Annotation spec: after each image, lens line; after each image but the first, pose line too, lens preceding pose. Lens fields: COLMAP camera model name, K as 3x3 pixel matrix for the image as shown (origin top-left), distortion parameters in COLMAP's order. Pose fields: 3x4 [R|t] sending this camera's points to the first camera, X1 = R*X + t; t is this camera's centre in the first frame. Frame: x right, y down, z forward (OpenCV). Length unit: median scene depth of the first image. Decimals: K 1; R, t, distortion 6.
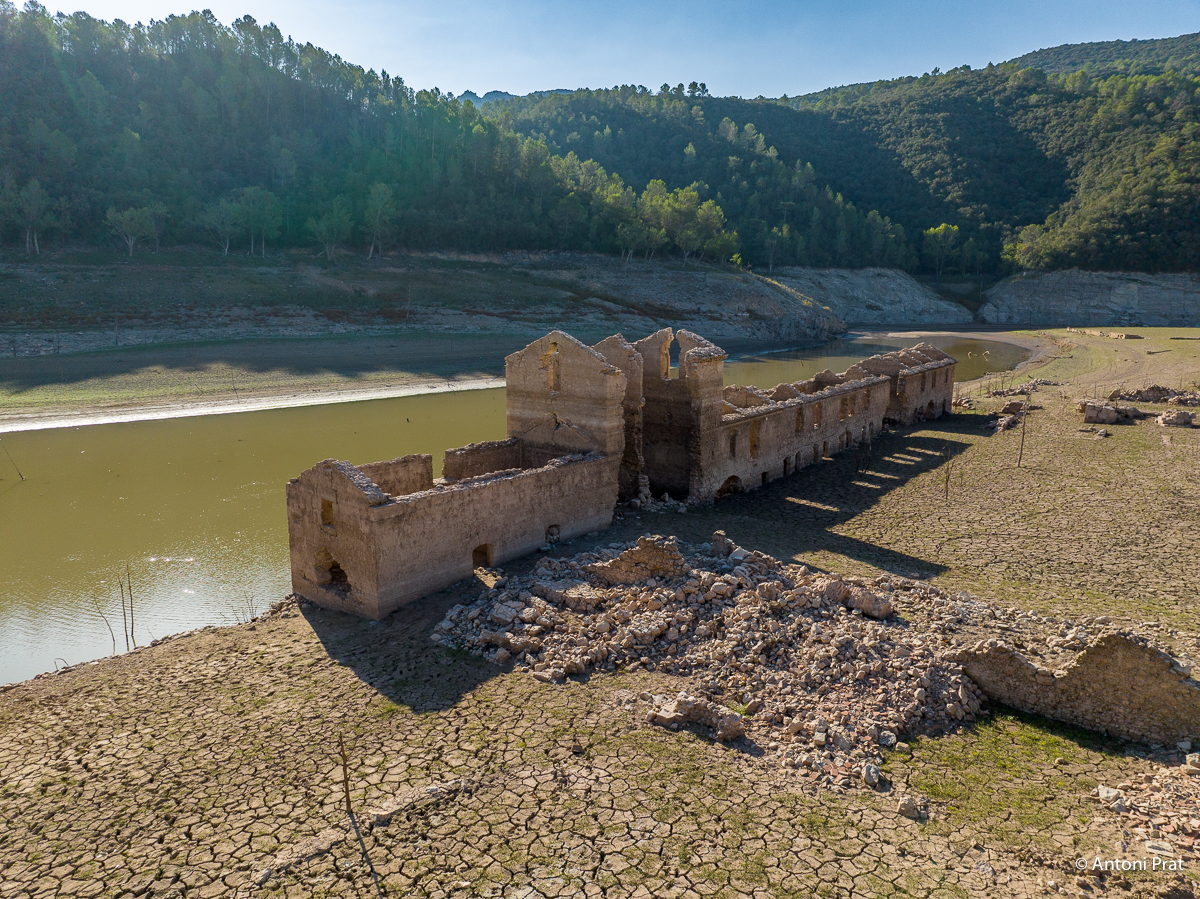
lens RADIAL K [[844.4, 0, 598.0], [0, 844.4, 450.3], [0, 0, 1]] dist [-0.041112, 0.007097]
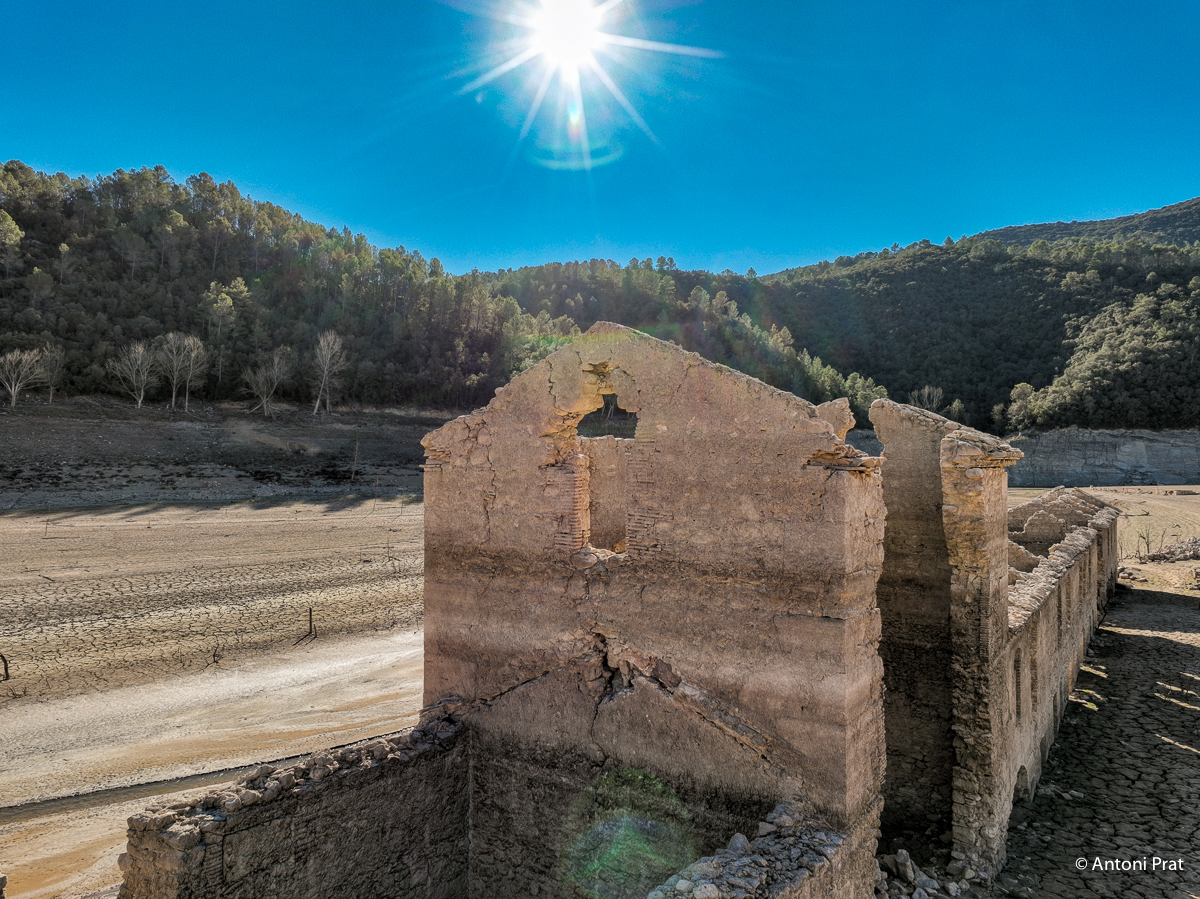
lens RADIAL K [[842.8, 0, 598.4], [0, 842.8, 449.8], [0, 0, 1]] dist [-0.003430, 0.022006]
pose [[0.999212, -0.008498, 0.038761, -0.010886], [0.016235, 0.978854, -0.203914, -0.008160], [-0.036208, 0.204382, 0.978221, 0.129104]]
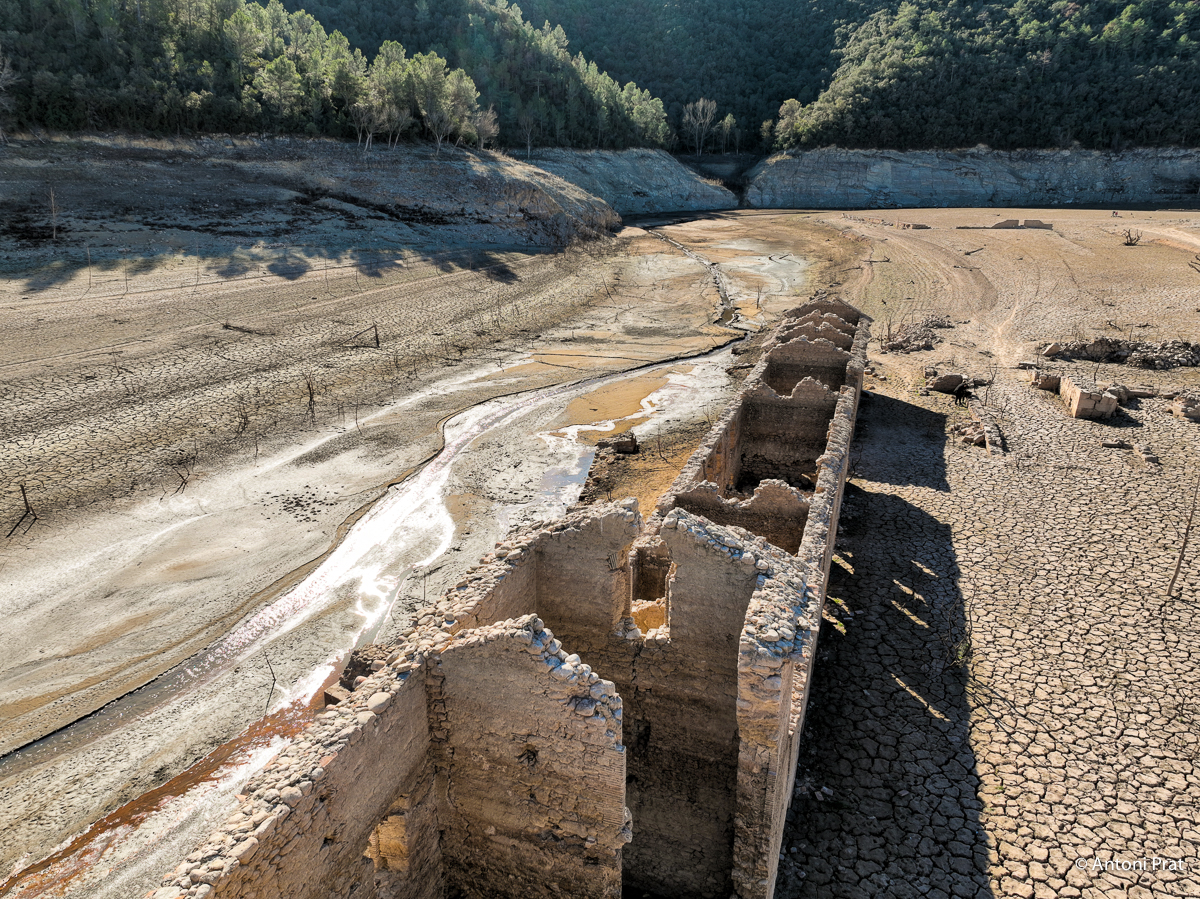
lens RADIAL K [[844.7, 0, 597.9], [0, 844.7, 447.4], [0, 0, 1]] dist [-0.008598, 0.032034]
pose [[0.955618, -0.102352, 0.276257, -0.005670], [0.064151, 0.987502, 0.143958, -0.045721], [-0.287539, -0.119847, 0.950241, 0.141506]]
